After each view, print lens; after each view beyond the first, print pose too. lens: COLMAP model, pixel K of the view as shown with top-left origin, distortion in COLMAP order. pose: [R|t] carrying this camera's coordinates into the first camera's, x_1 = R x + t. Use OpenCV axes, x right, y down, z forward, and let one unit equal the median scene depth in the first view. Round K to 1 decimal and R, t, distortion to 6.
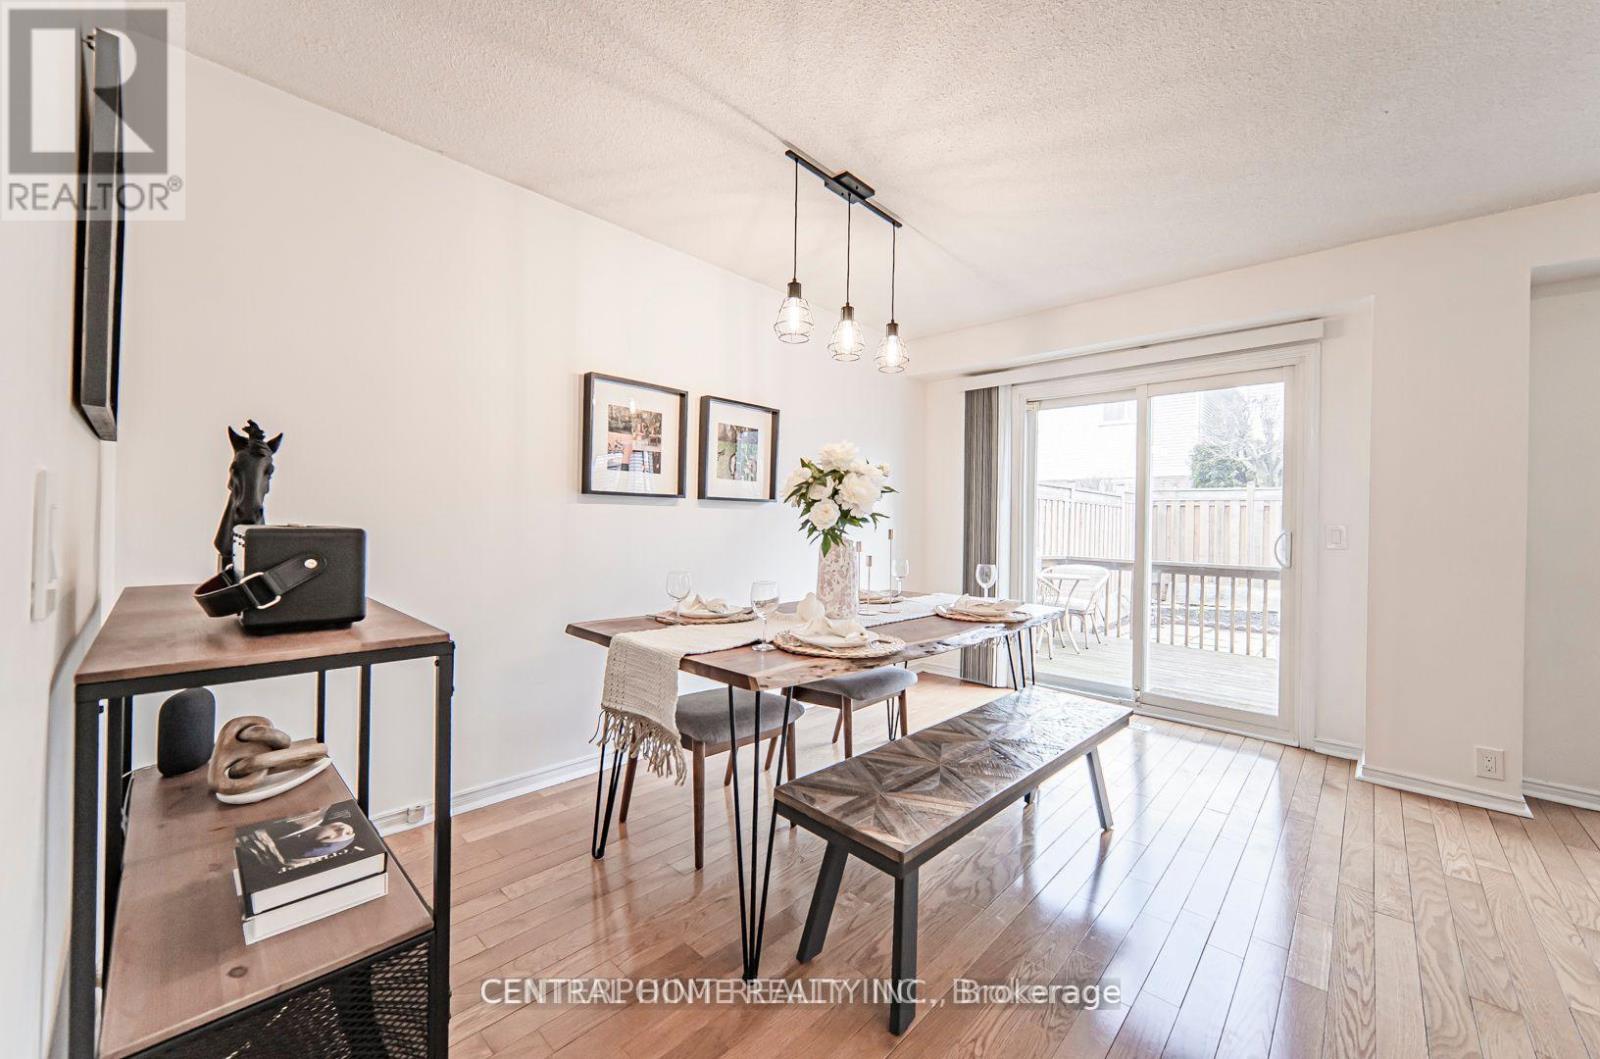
lens RADIAL K [[624.0, 0, 779.8], [0, 624.0, 520.0], [0, 0, 1]] dist [-0.001630, 0.002401]
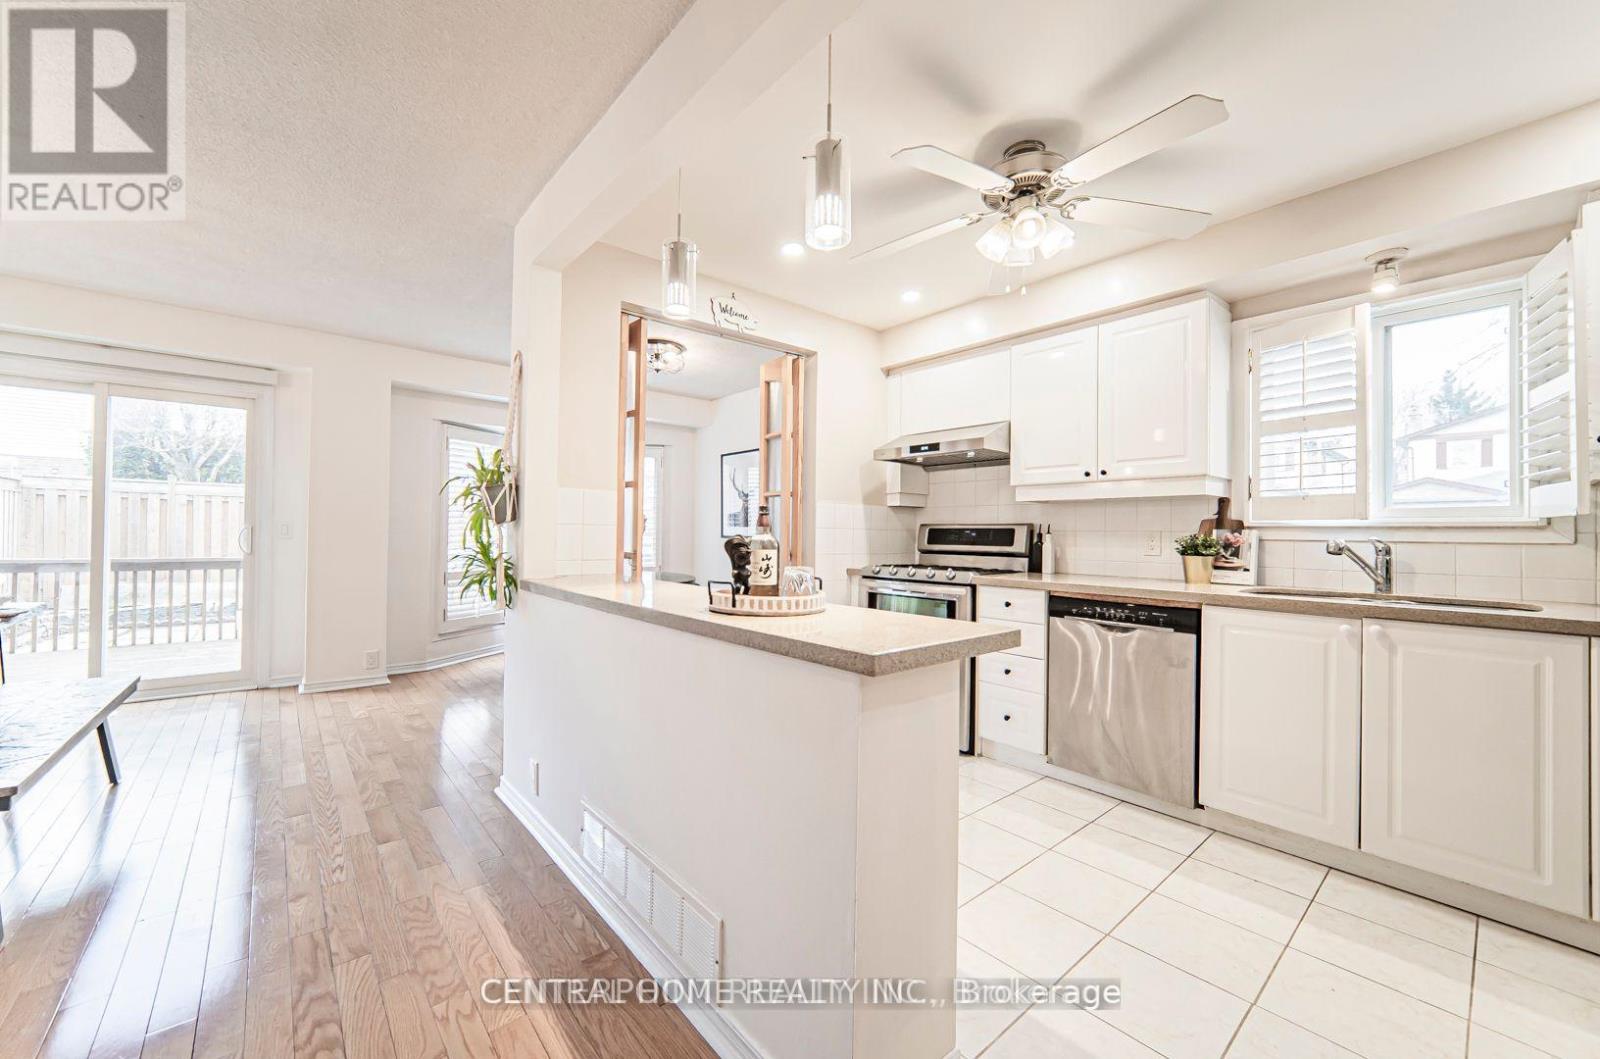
lens RADIAL K [[624.0, 0, 789.9], [0, 624.0, 529.1], [0, 0, 1]] dist [-0.001630, 0.002401]
pose [[0.118670, -0.008811, 0.992895, -0.341546], [-0.016218, 0.999810, 0.010811, -0.009144], [-0.992801, -0.017386, 0.118505, -0.269734]]
